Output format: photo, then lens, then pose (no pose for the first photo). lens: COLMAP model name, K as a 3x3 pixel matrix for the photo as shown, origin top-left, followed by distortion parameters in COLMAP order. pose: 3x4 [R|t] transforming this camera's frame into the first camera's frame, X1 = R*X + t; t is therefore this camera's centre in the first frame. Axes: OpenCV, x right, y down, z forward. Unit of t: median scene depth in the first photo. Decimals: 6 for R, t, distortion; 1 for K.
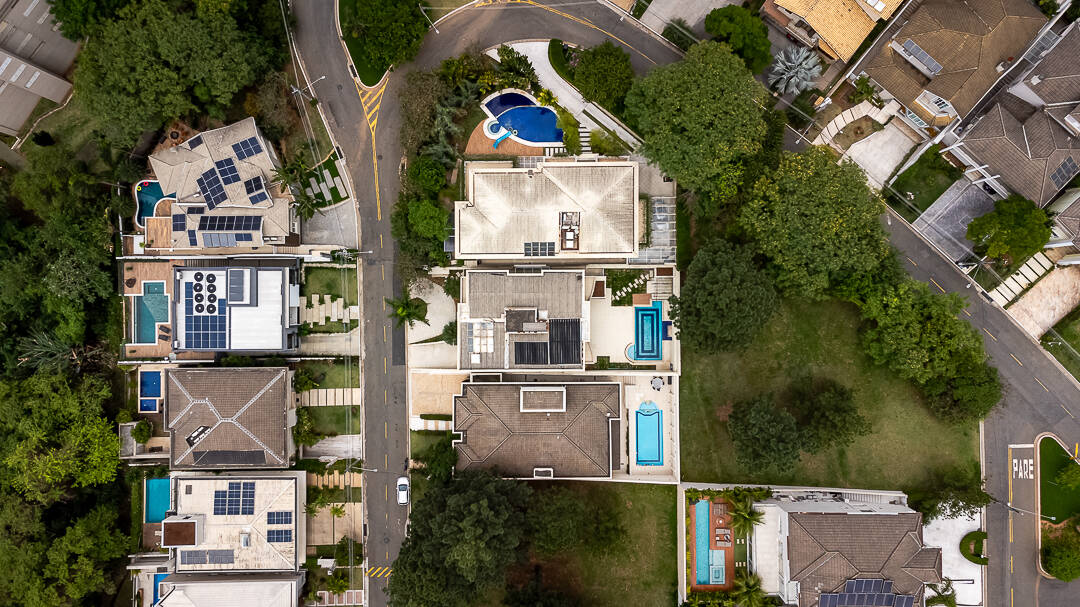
lens RADIAL K [[807.9, 0, 535.7], [0, 807.9, 300.6], [0, 0, 1]] dist [0.048010, -0.001157]
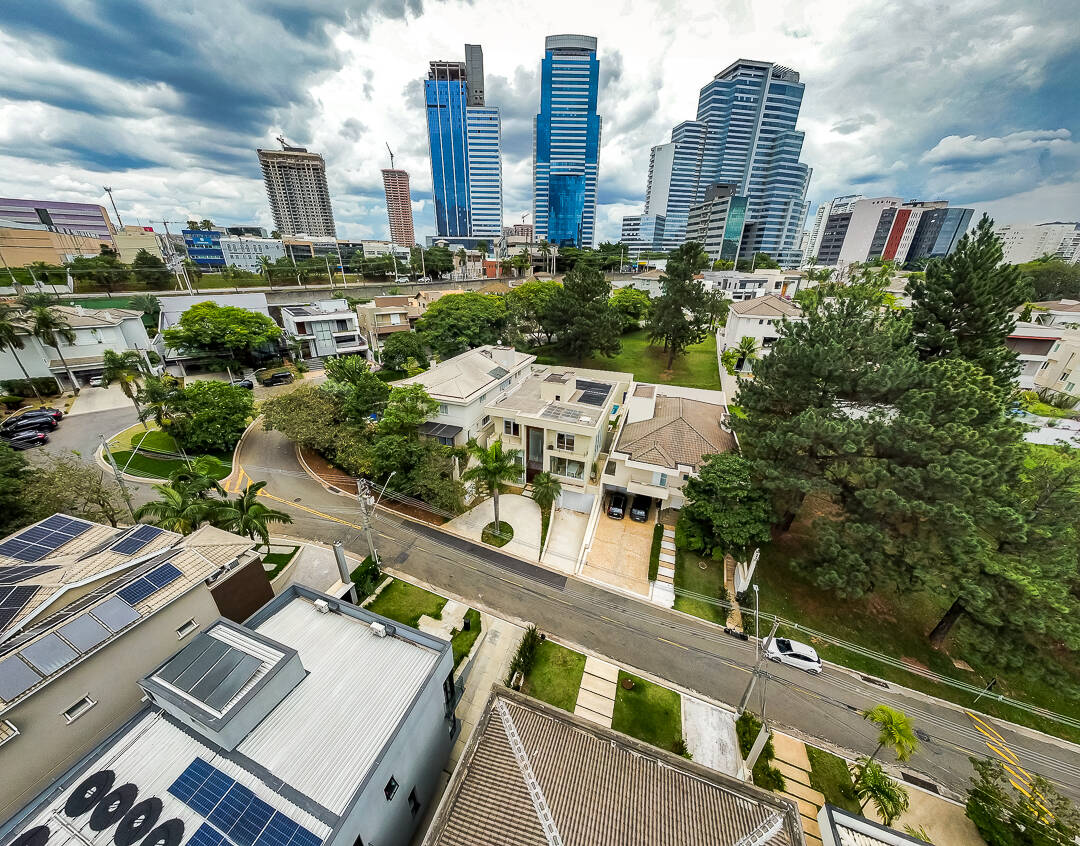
lens RADIAL K [[368.3, 0, 535.4], [0, 368.3, 423.2], [0, 0, 1]] dist [-0.002338, -0.000099]
pose [[0.342499, -0.368252, 0.864341, -0.403909], [0.939332, 0.152555, -0.307219, 0.135409], [-0.018726, 0.917125, 0.398160, 0.819870]]
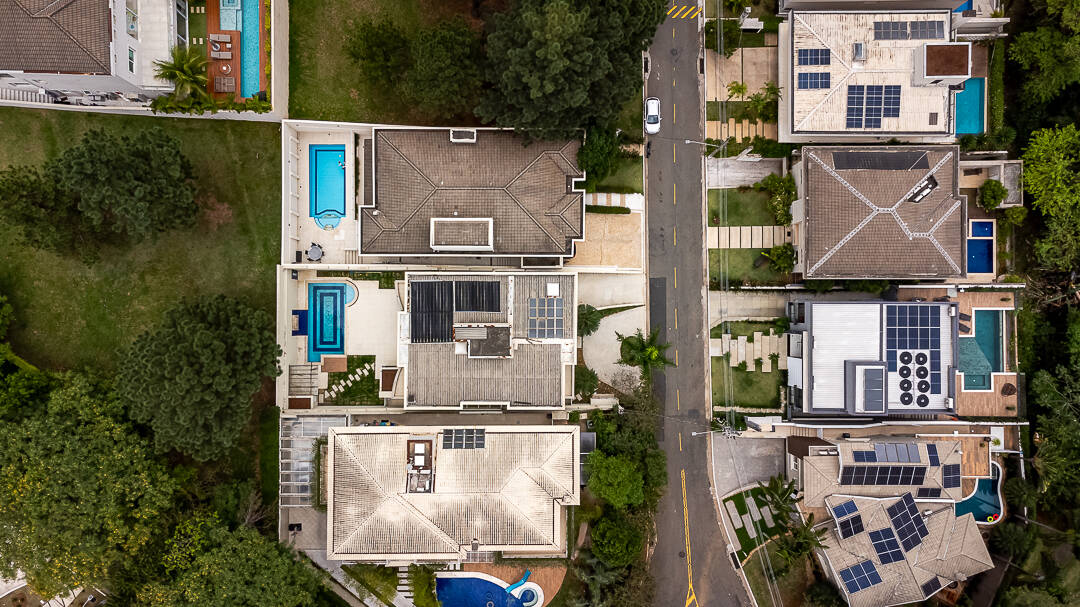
lens RADIAL K [[807.9, 0, 543.8], [0, 807.9, 295.1], [0, 0, 1]] dist [0.048010, -0.001157]
pose [[-0.999885, -0.006891, -0.013474, -0.053831], [0.006562, -0.999682, 0.024350, 0.046945], [-0.013637, 0.024259, 0.999613, 0.249392]]
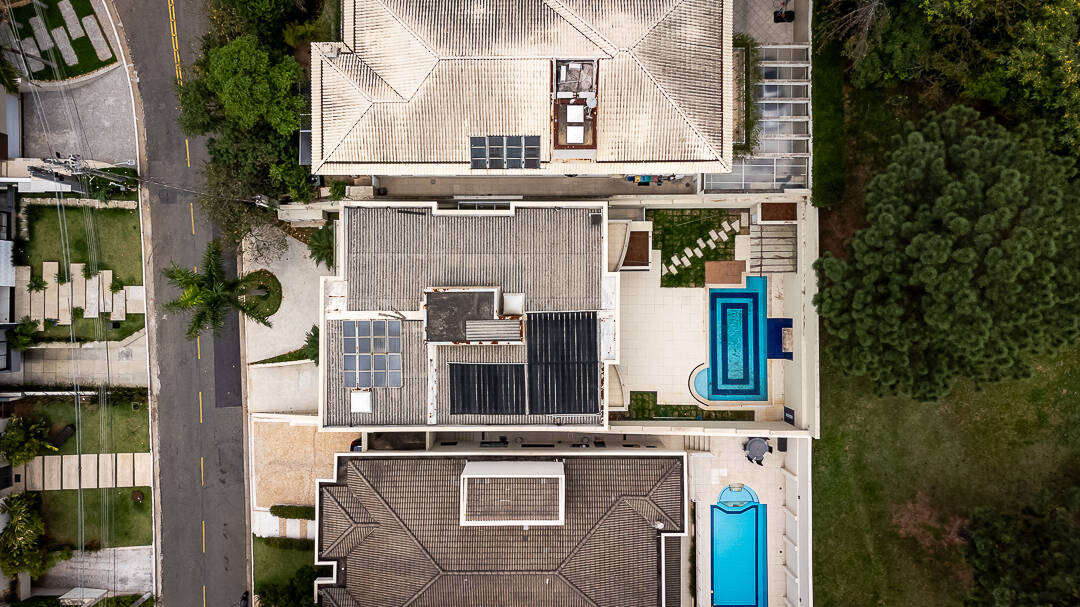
lens RADIAL K [[807.9, 0, 533.9], [0, 807.9, 304.0], [0, 0, 1]] dist [0.048010, -0.001157]
pose [[0.999992, 0.002470, -0.003113, 0.020607], [-0.002460, 0.999992, 0.003038, 0.016047], [0.003120, -0.003030, 0.999991, 0.534499]]
